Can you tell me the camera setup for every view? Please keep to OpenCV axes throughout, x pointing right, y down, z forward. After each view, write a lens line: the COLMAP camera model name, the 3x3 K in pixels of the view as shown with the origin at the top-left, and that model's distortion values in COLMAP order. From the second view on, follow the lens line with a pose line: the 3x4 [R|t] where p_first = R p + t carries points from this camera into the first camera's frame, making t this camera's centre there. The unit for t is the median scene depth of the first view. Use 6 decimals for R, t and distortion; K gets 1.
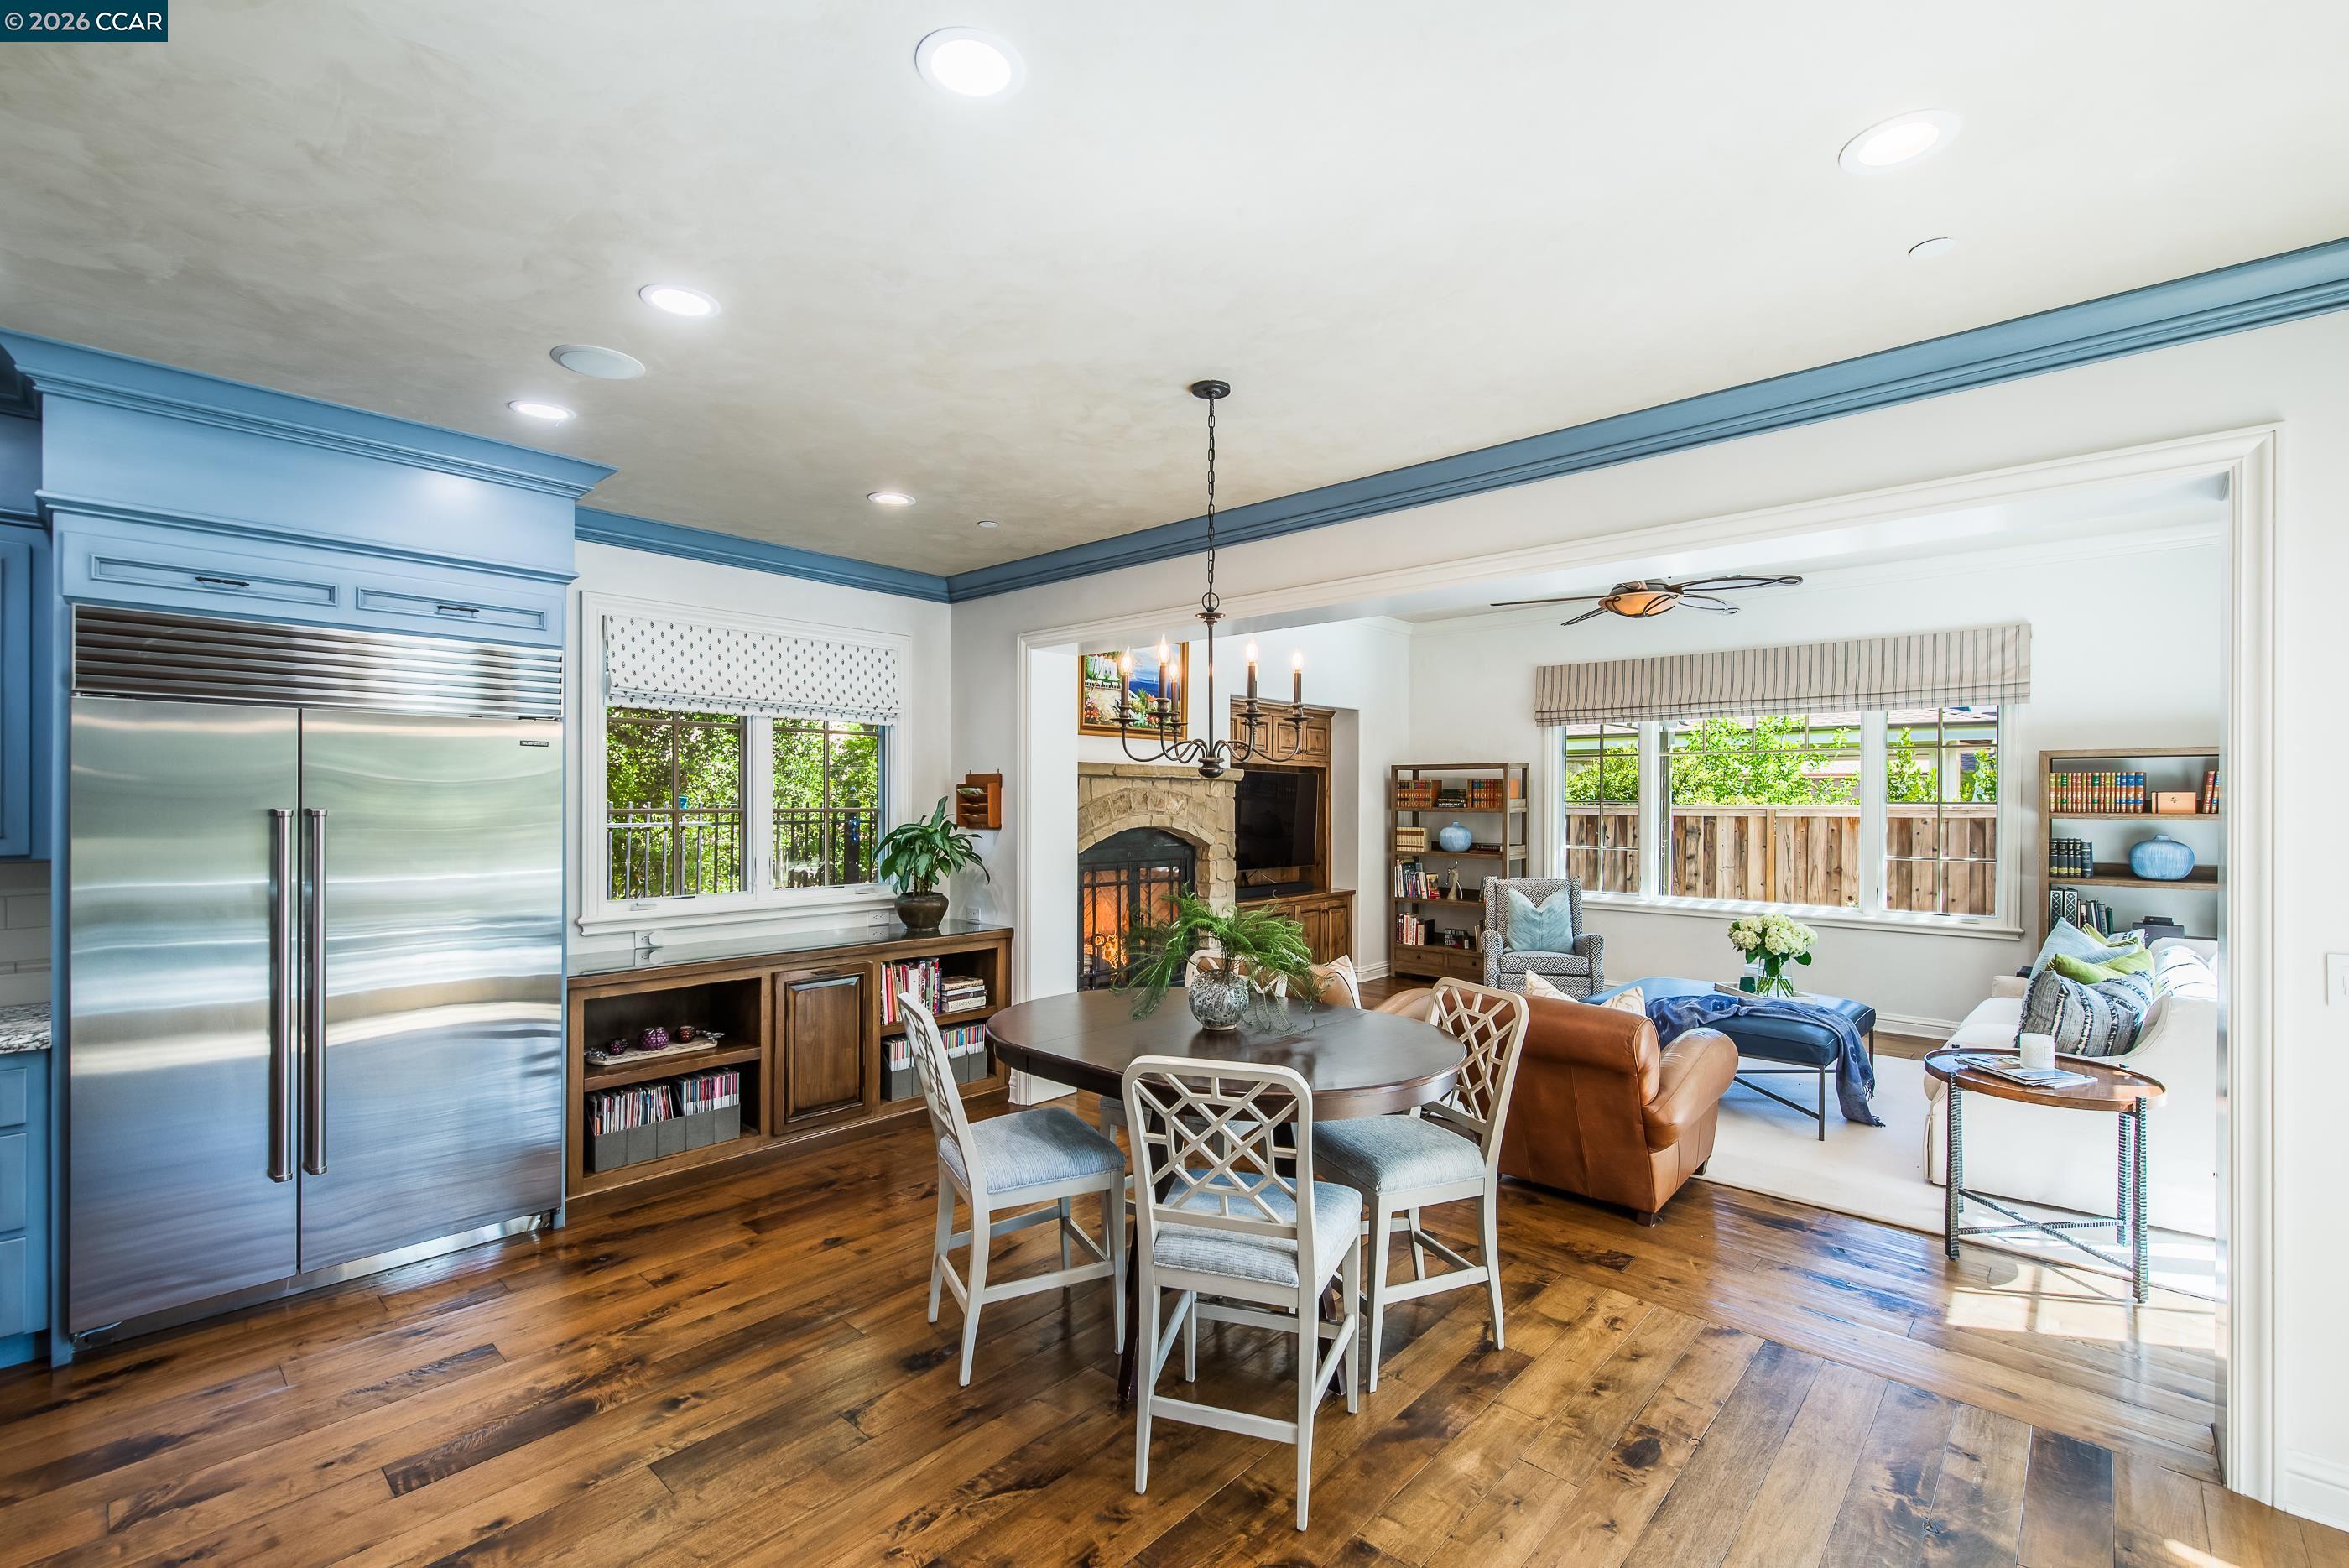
lens RADIAL K [[1020.5, 0, 1177.2], [0, 1020.5, 806.8], [0, 0, 1]] dist [0.003378, -0.001374]
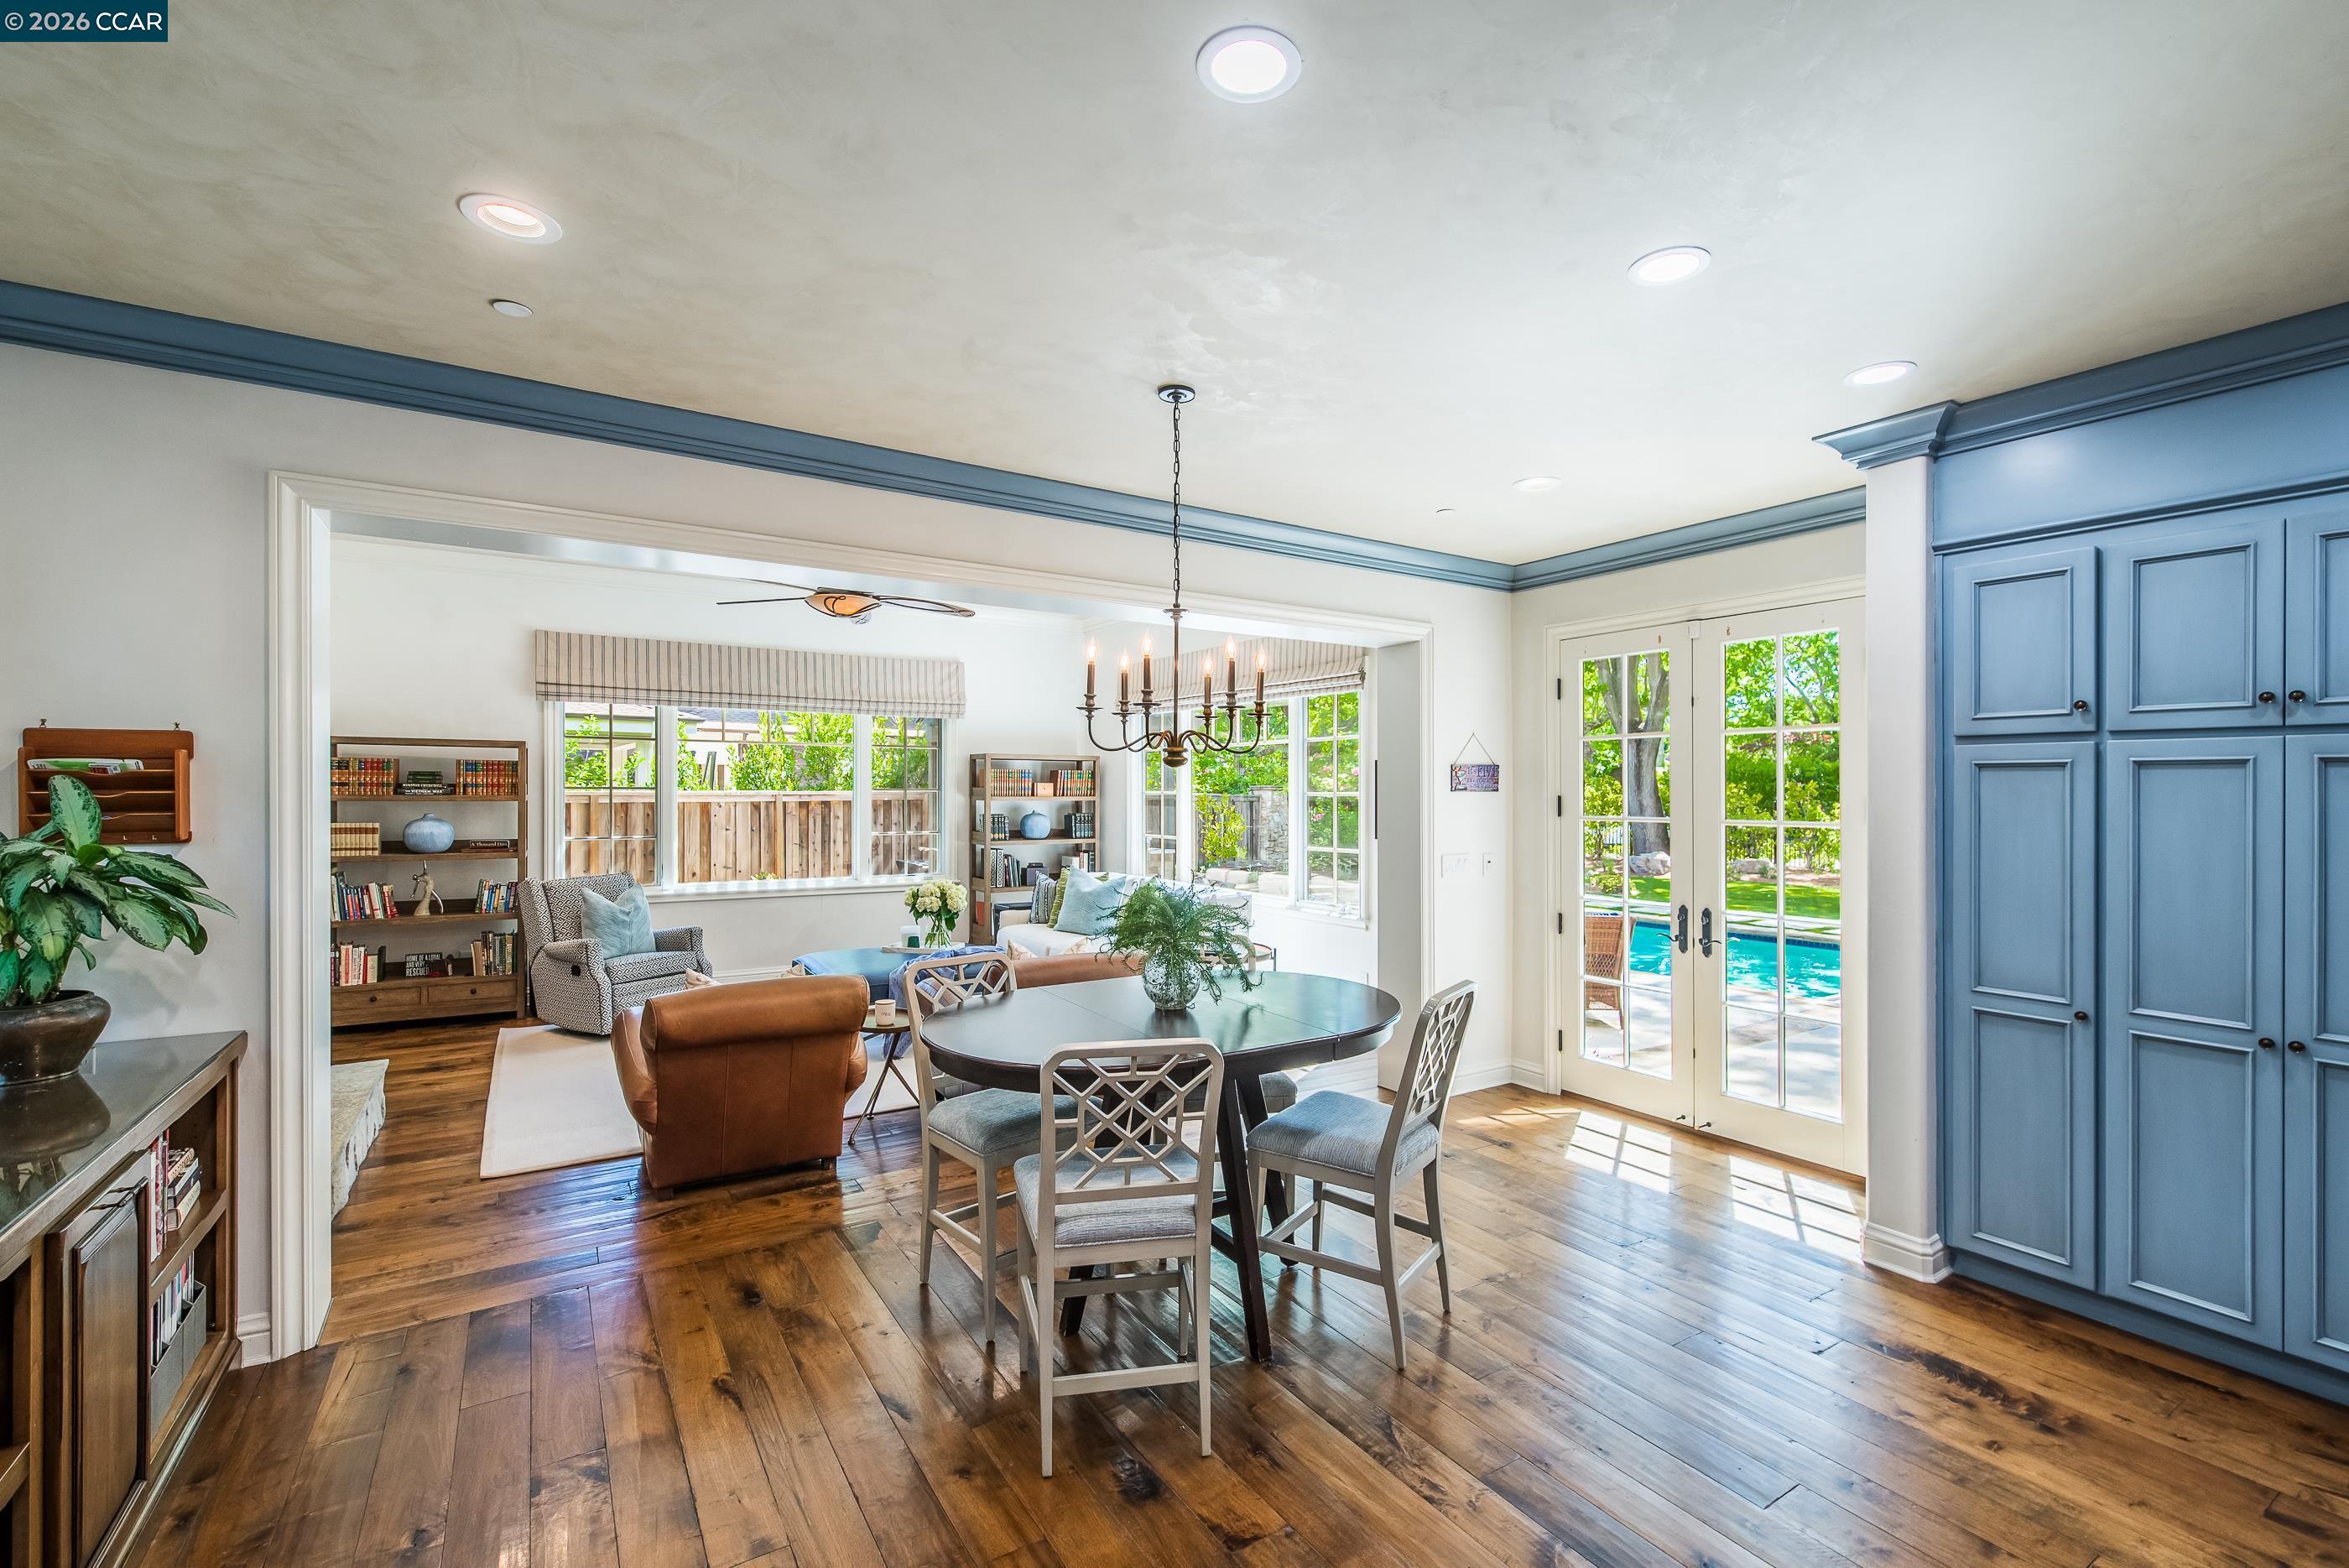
lens RADIAL K [[1020.5, 0, 1198.0], [0, 1020.5, 783.9], [0, 0, 1]] dist [0.003378, -0.001374]
pose [[0.251555, 0.004925, 0.967831, -0.477805], [0.002823, 0.999979, -0.005822, -0.002669], [-0.967839, 0.004197, 0.251535, 0.355696]]
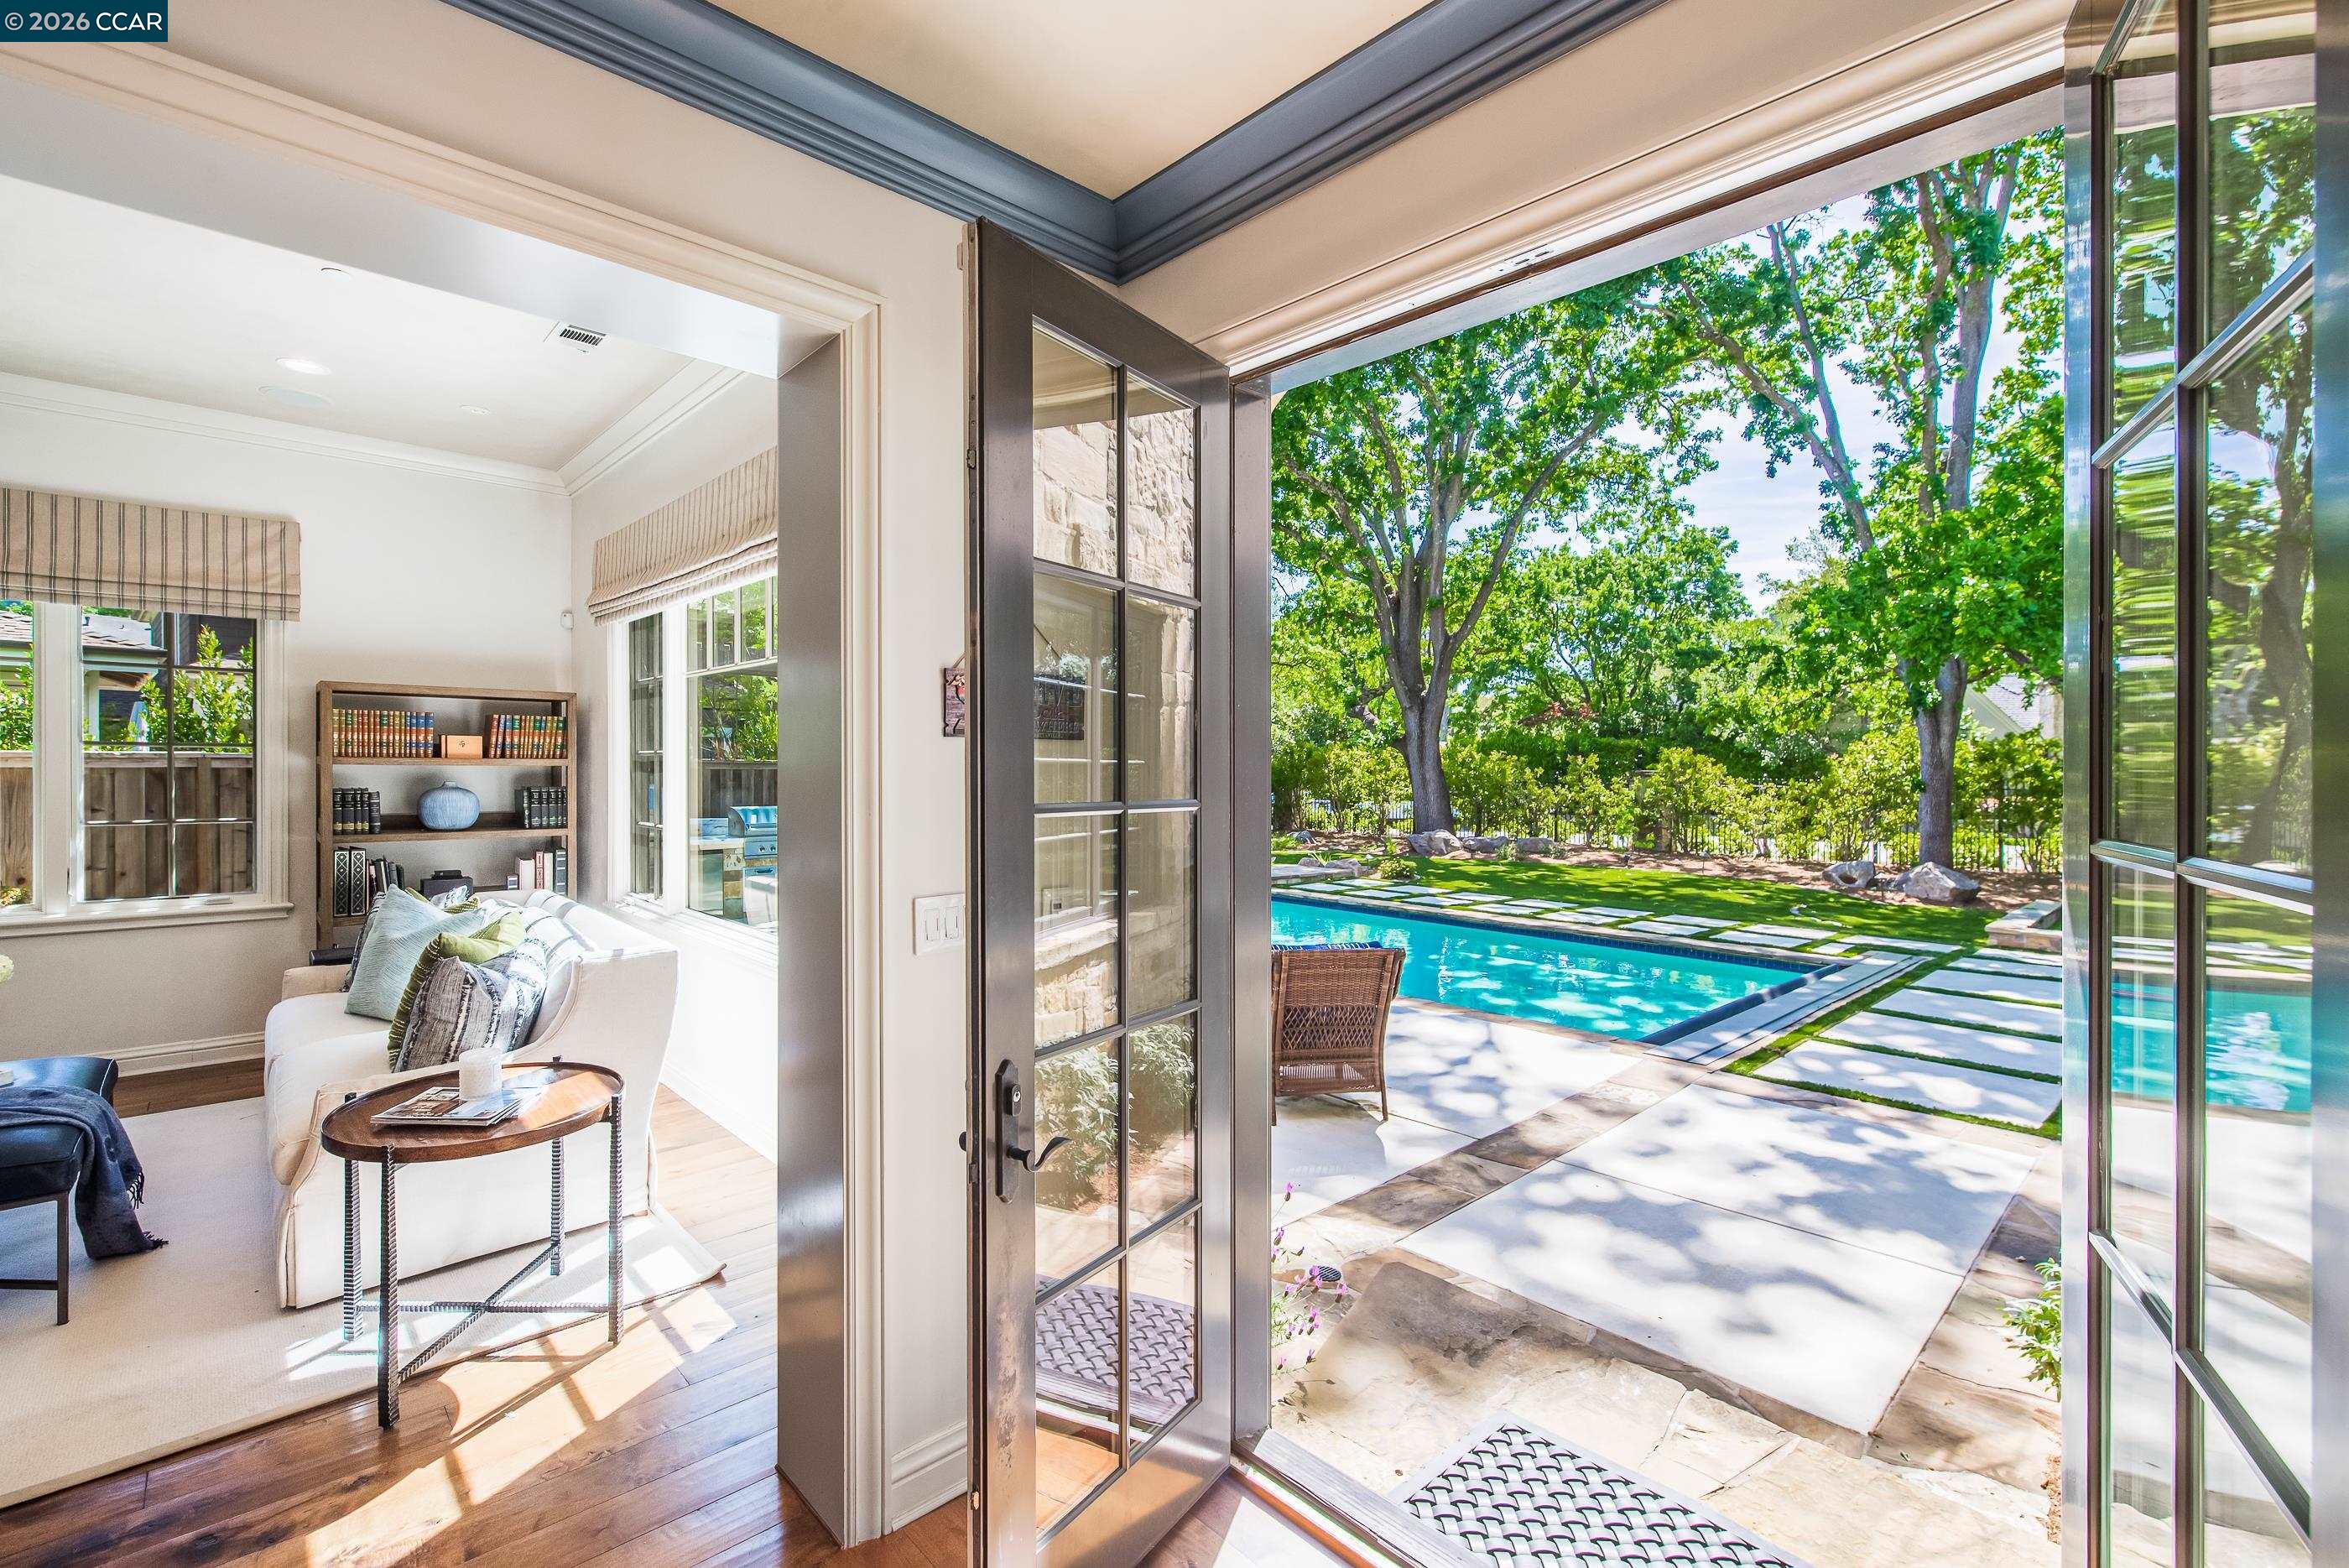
lens RADIAL K [[1020.5, 0, 1186.5], [0, 1020.5, 778.6], [0, 0, 1]] dist [0.003378, -0.001374]
pose [[0.074429, -0.015183, 0.997111, 0.085847], [-0.003316, 0.999875, 0.015472, 0.007895], [-0.997221, -0.004458, 0.074369, 0.257757]]
